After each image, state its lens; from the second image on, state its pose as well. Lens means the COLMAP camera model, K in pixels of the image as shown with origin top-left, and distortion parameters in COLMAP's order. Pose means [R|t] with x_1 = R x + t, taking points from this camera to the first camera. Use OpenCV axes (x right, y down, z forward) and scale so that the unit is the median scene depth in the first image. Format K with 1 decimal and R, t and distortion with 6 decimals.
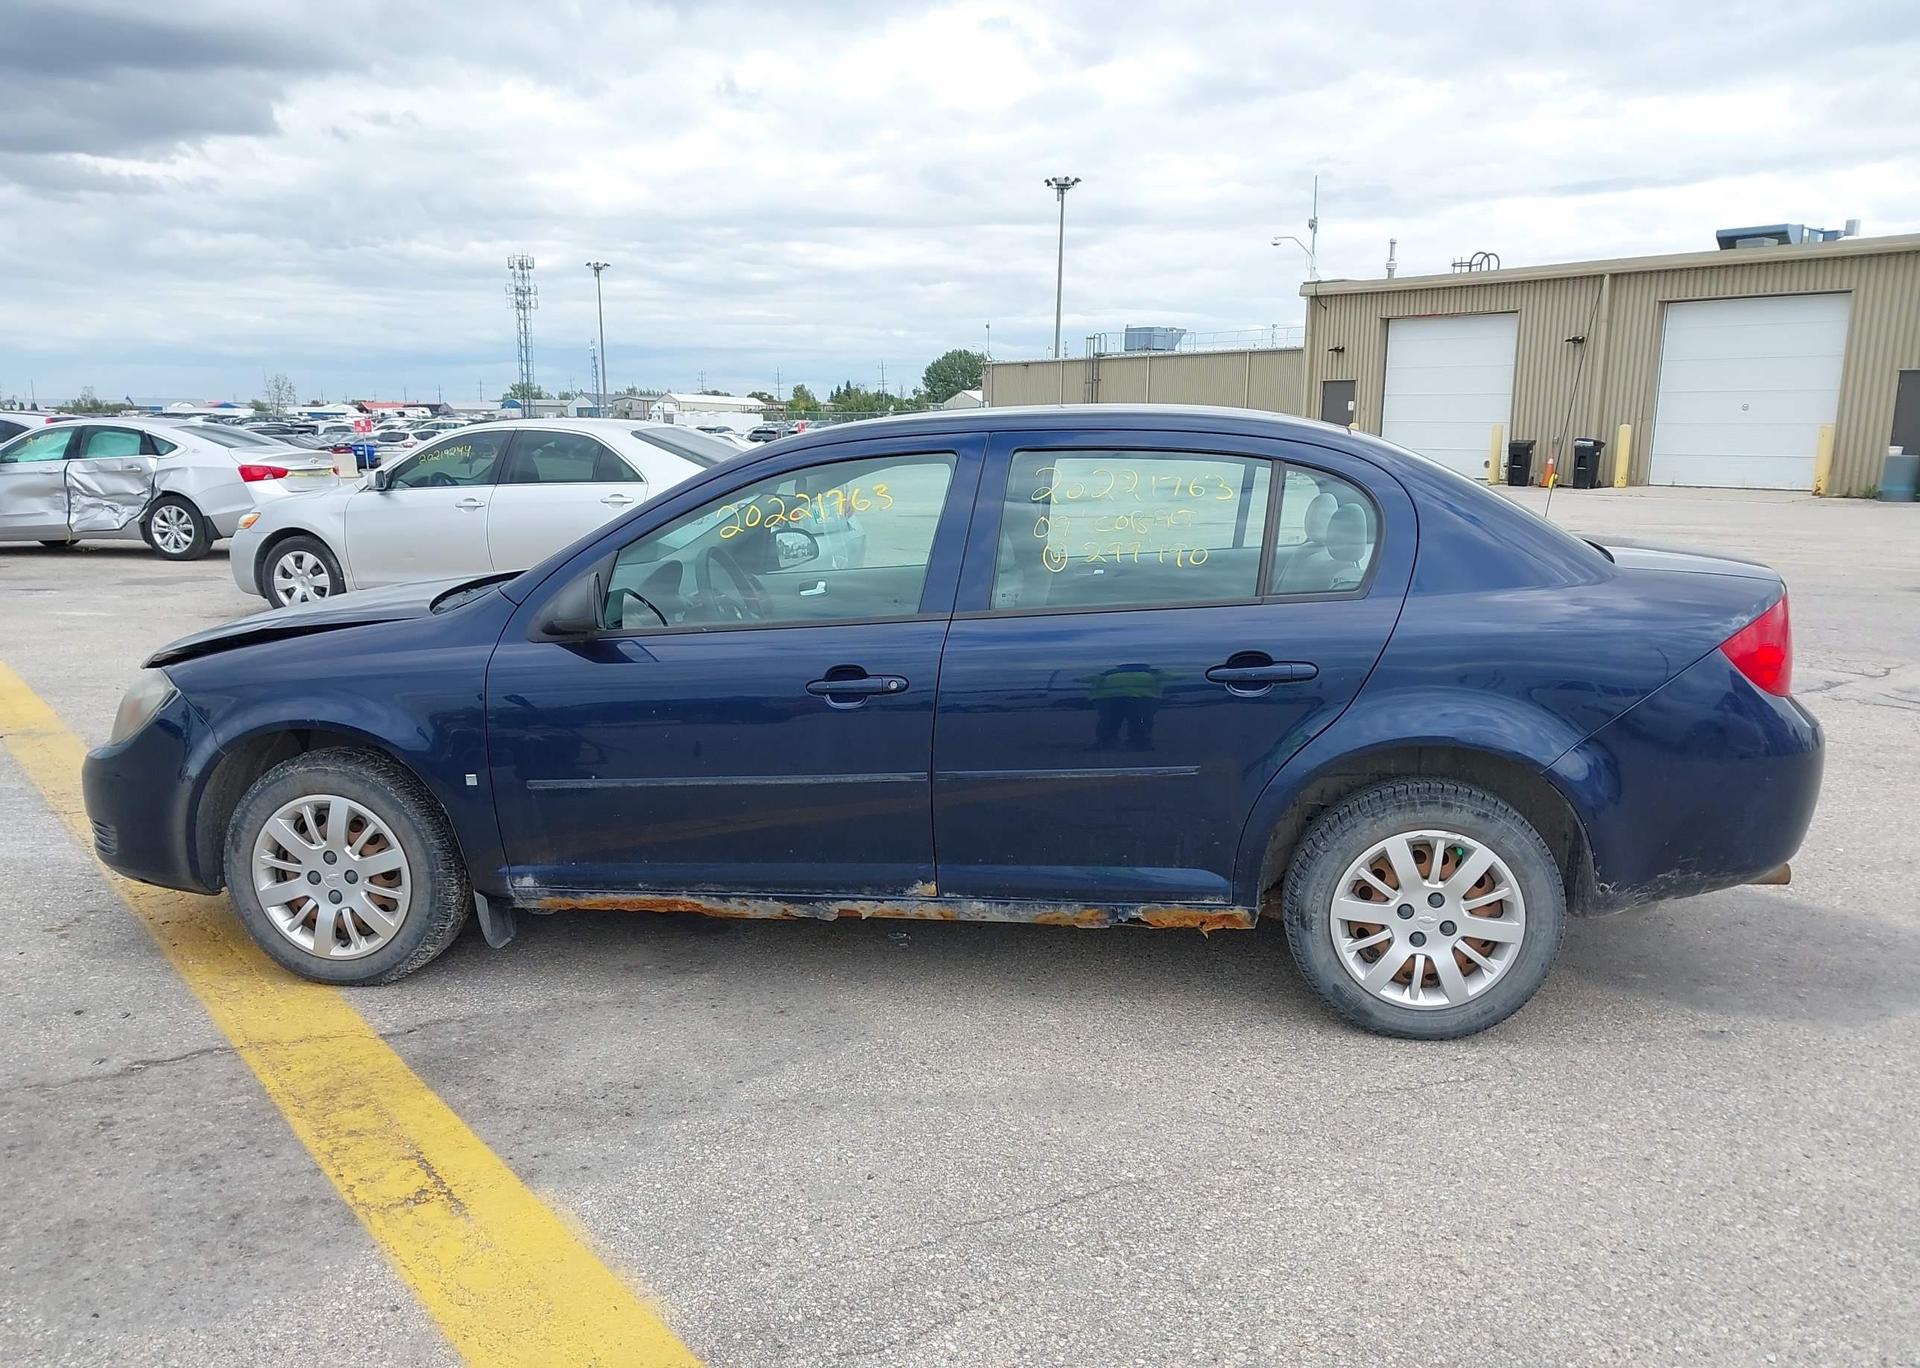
lens RADIAL K [[1533.6, 0, 964.3], [0, 1533.6, 755.3], [0, 0, 1]] dist [0.004187, 0.001194]
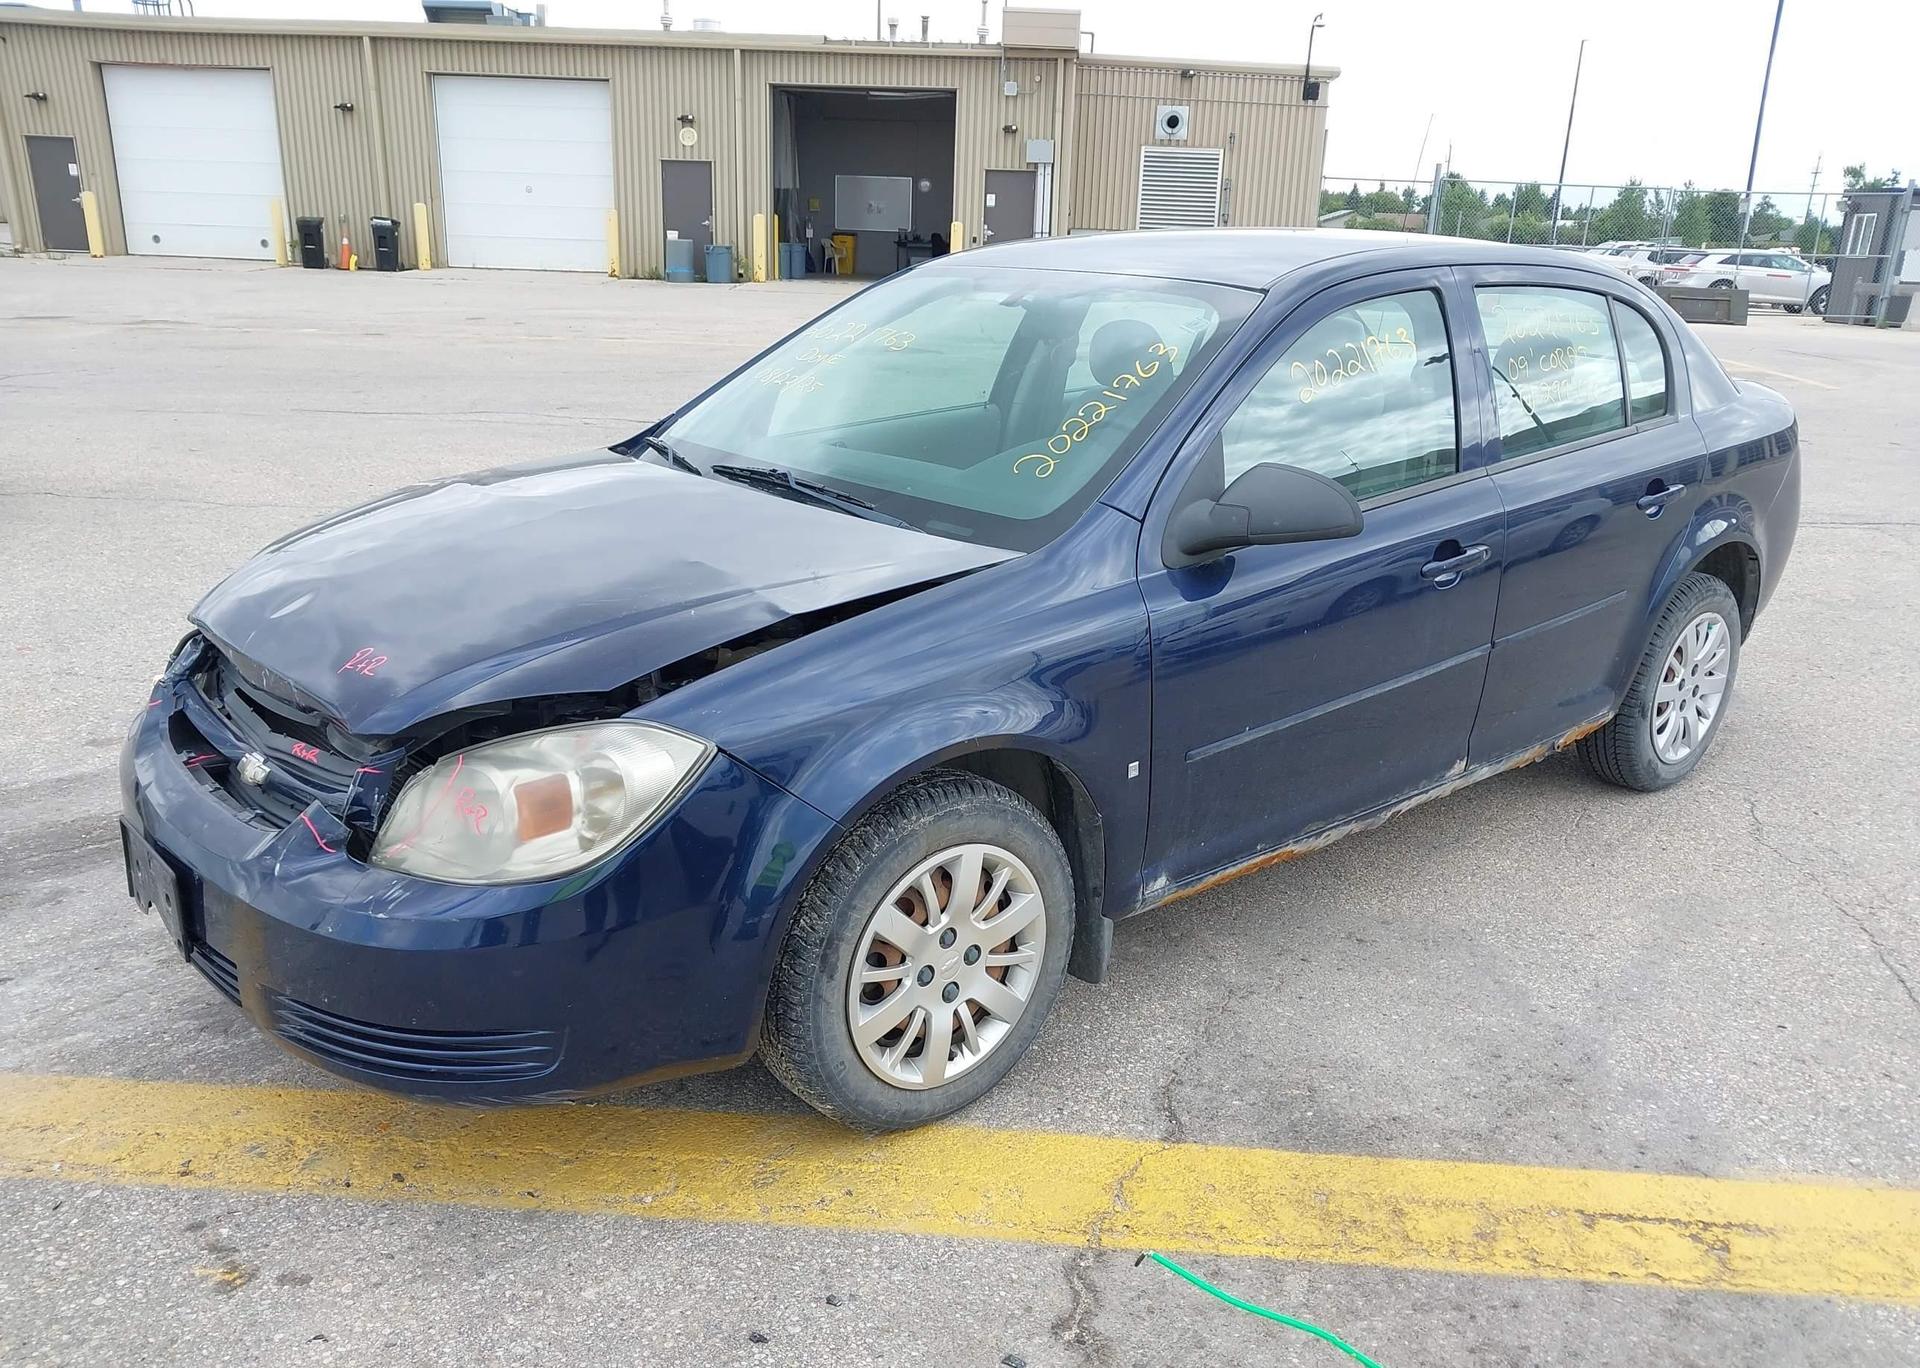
lens RADIAL K [[1538.0, 0, 954.5], [0, 1538.0, 752.1], [0, 0, 1]] dist [0.005216, -0.005214]
pose [[0.664736, -0.228808, 0.711178, -0.863179], [0.130330, 0.972864, 0.191182, -0.136818], [-0.735623, -0.034397, 0.676518, 0.554848]]
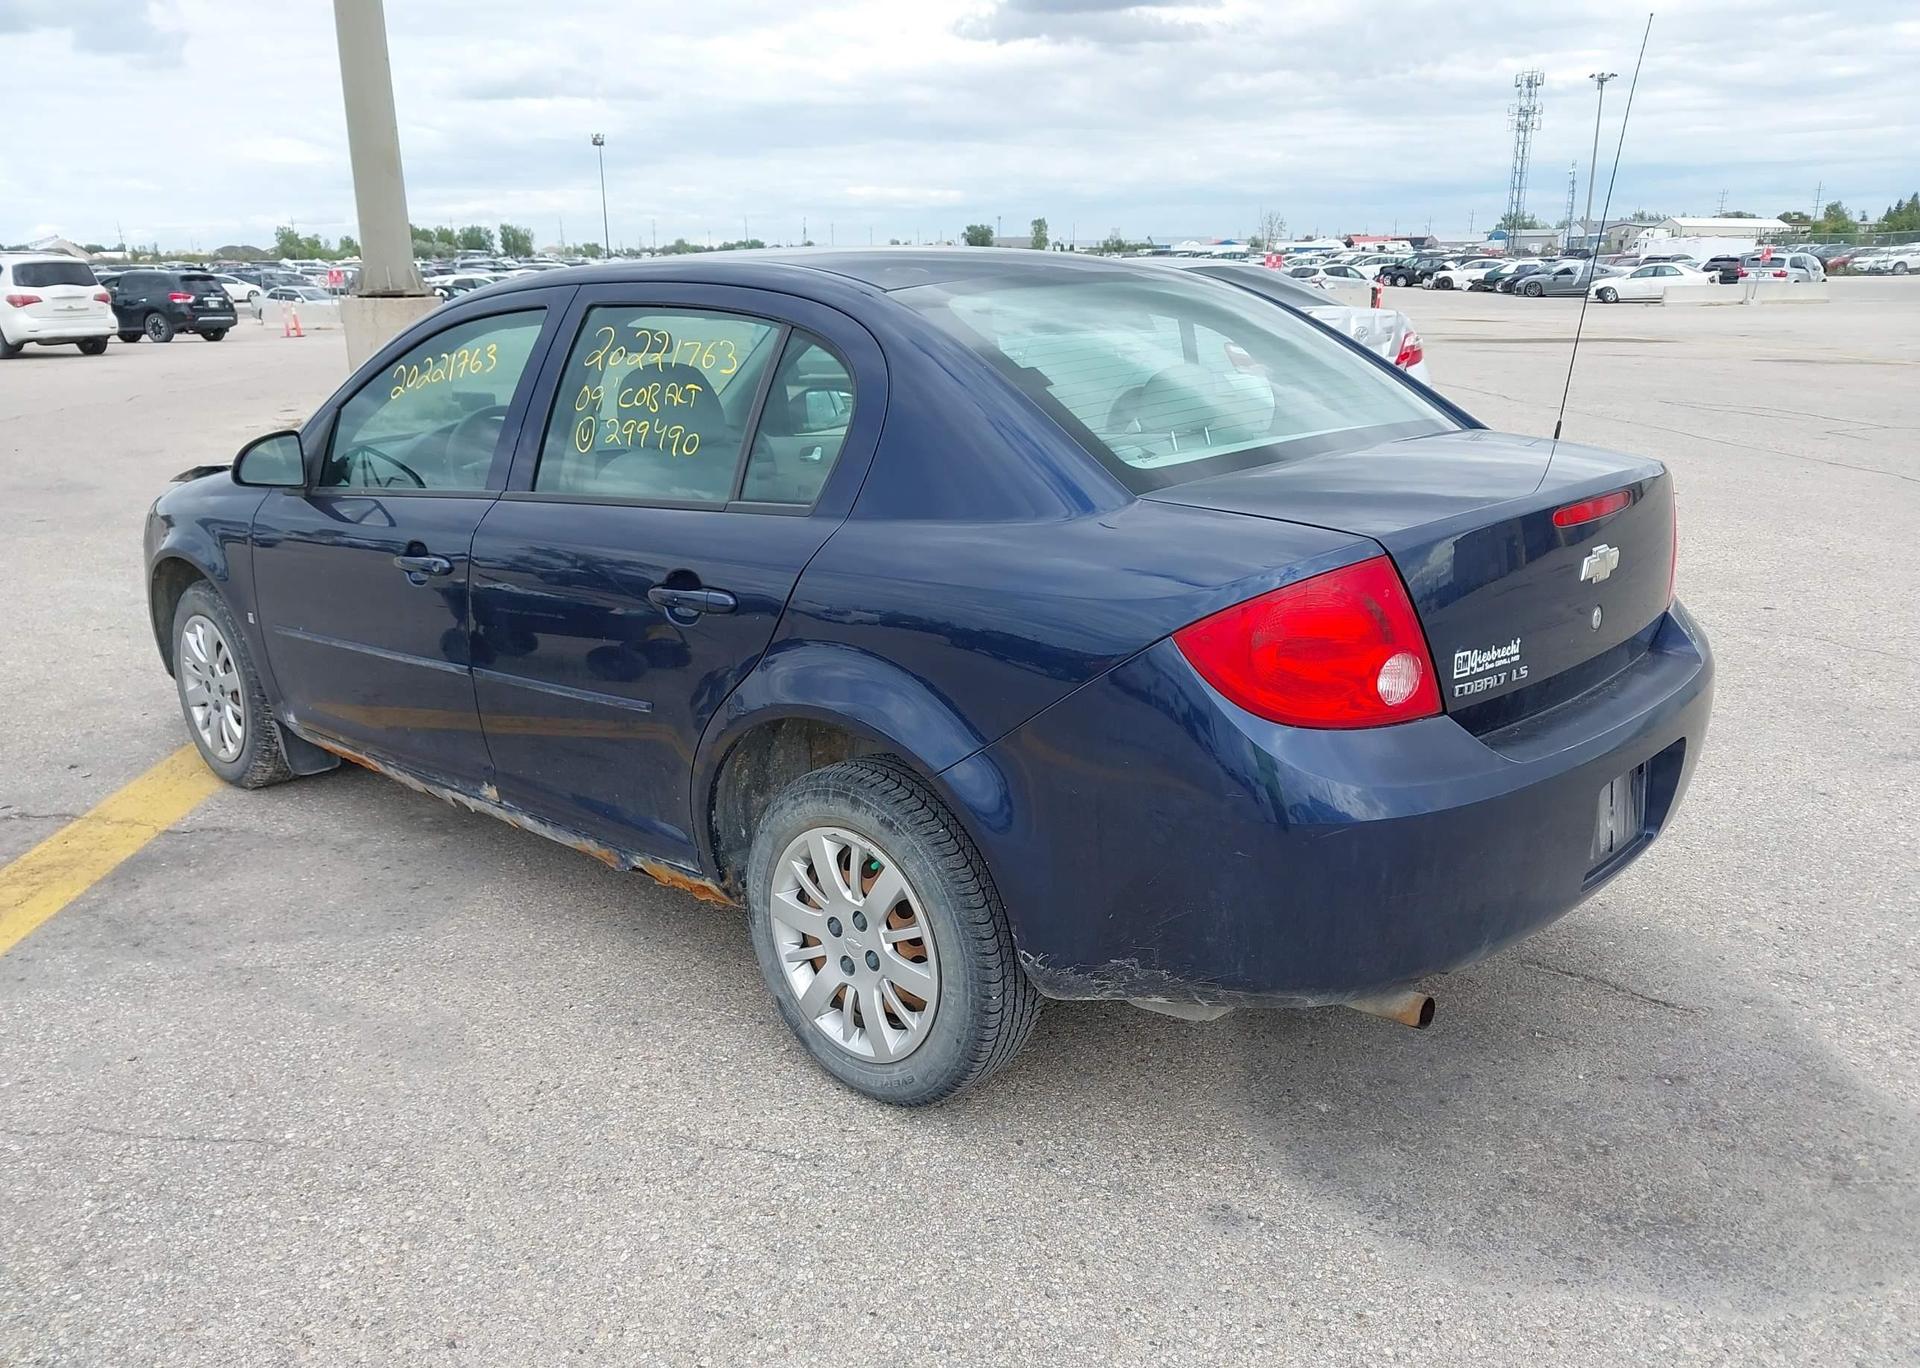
lens RADIAL K [[1538.0, 0, 954.5], [0, 1538.0, 752.1], [0, 0, 1]] dist [0.005216, -0.005214]
pose [[0.813726, 0.163409, -0.557807, 0.693105], [-0.107472, 0.985420, 0.131898, -0.085858], [0.571227, -0.047381, 0.819423, 0.373006]]
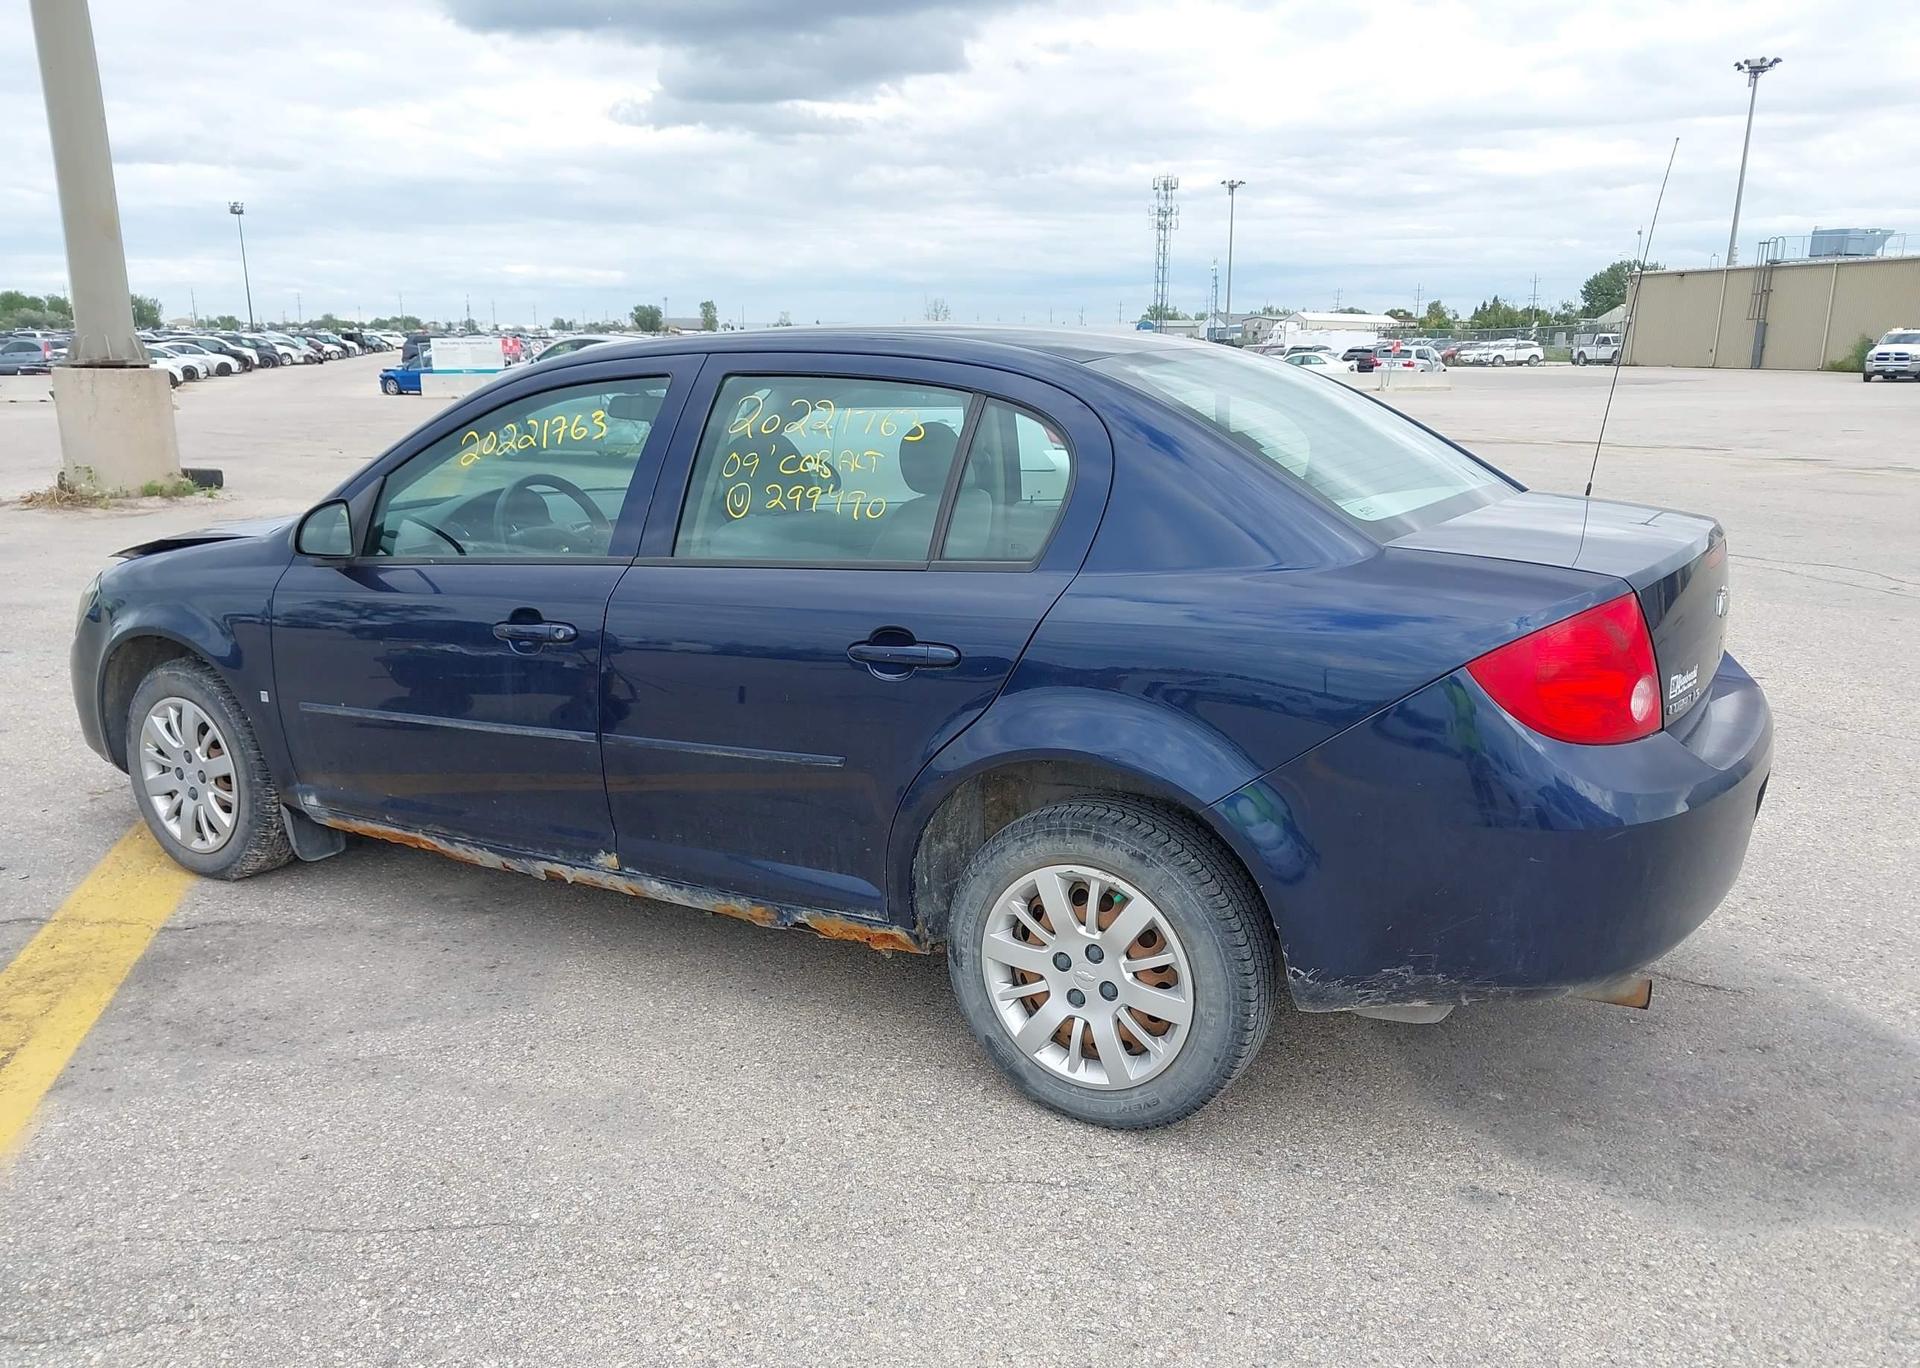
lens RADIAL K [[1540.0, 0, 951.7], [0, 1540.0, 746.4], [0, 0, 1]] dist [0.000032, 0.002954]
pose [[0.916285, 0.100649, -0.387676, 0.493578], [-0.083951, 0.994673, 0.059817, -0.049860], [0.391631, -0.022264, 0.919853, 0.218177]]
